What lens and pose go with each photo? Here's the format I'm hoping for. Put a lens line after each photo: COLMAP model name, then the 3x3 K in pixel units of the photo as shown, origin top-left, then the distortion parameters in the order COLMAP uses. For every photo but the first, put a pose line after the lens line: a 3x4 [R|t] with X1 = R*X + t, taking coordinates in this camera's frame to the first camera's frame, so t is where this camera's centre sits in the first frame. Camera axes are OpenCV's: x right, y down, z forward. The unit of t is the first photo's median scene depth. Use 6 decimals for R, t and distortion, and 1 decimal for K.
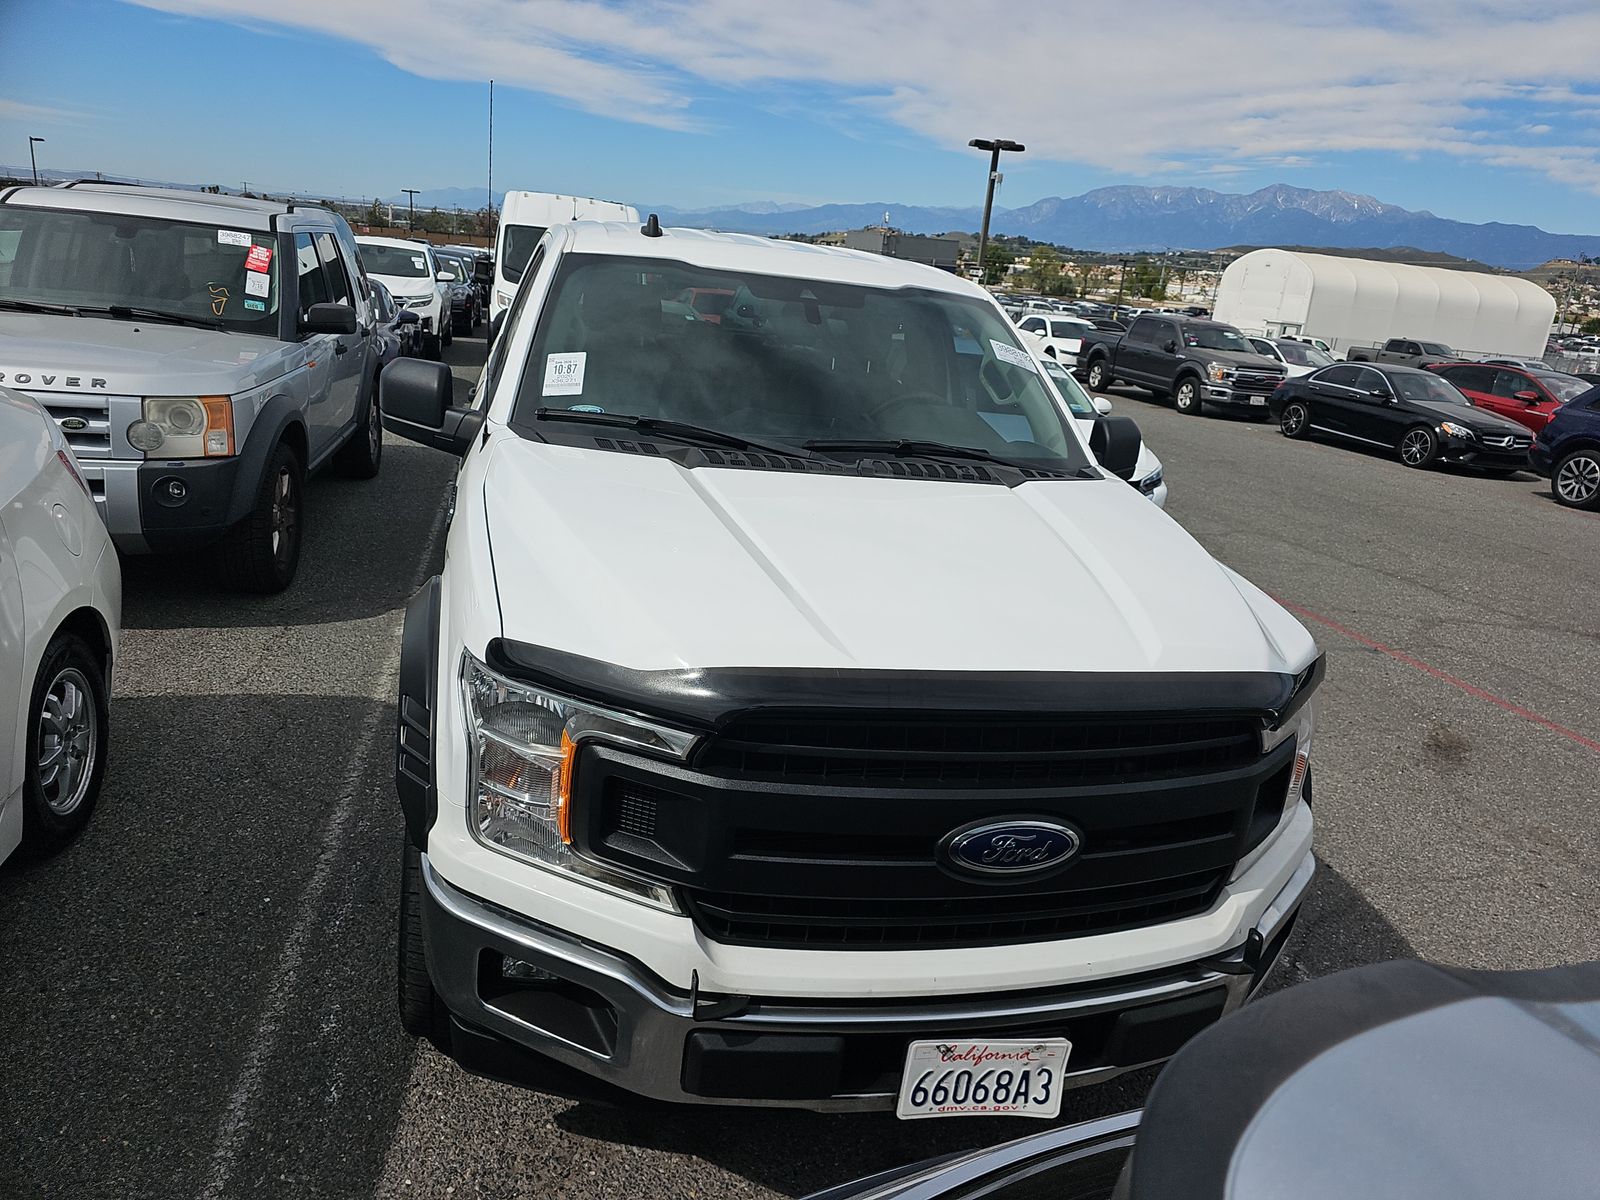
lens RADIAL K [[1042.8, 0, 816.8], [0, 1042.8, 604.3], [0, 0, 1]] dist [0.062996, -0.048798]
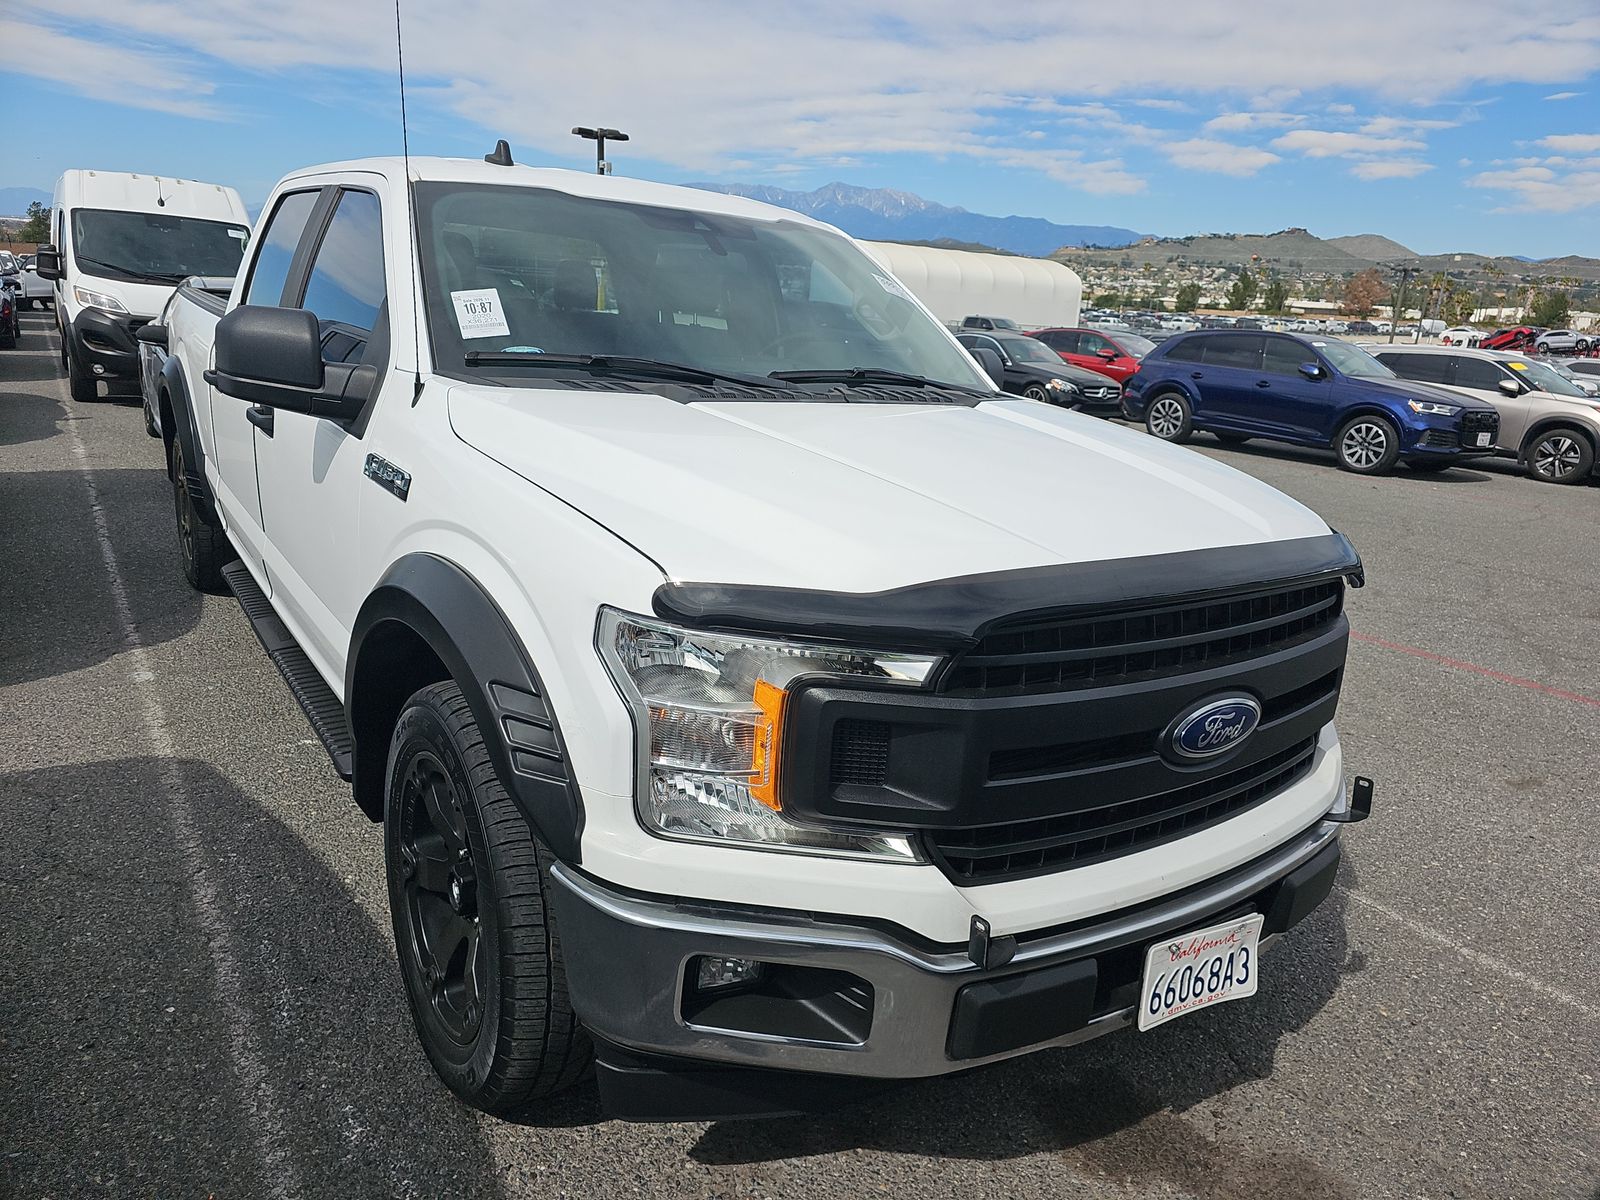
lens RADIAL K [[1050.0, 0, 793.1], [0, 1050.0, 593.0], [0, 0, 1]] dist [0.060221, -0.051429]
pose [[0.940488, -0.125987, 0.315610, -0.380886], [0.128581, 0.991618, 0.012683, 0.034207], [-0.314562, 0.028653, 0.948804, 0.143053]]
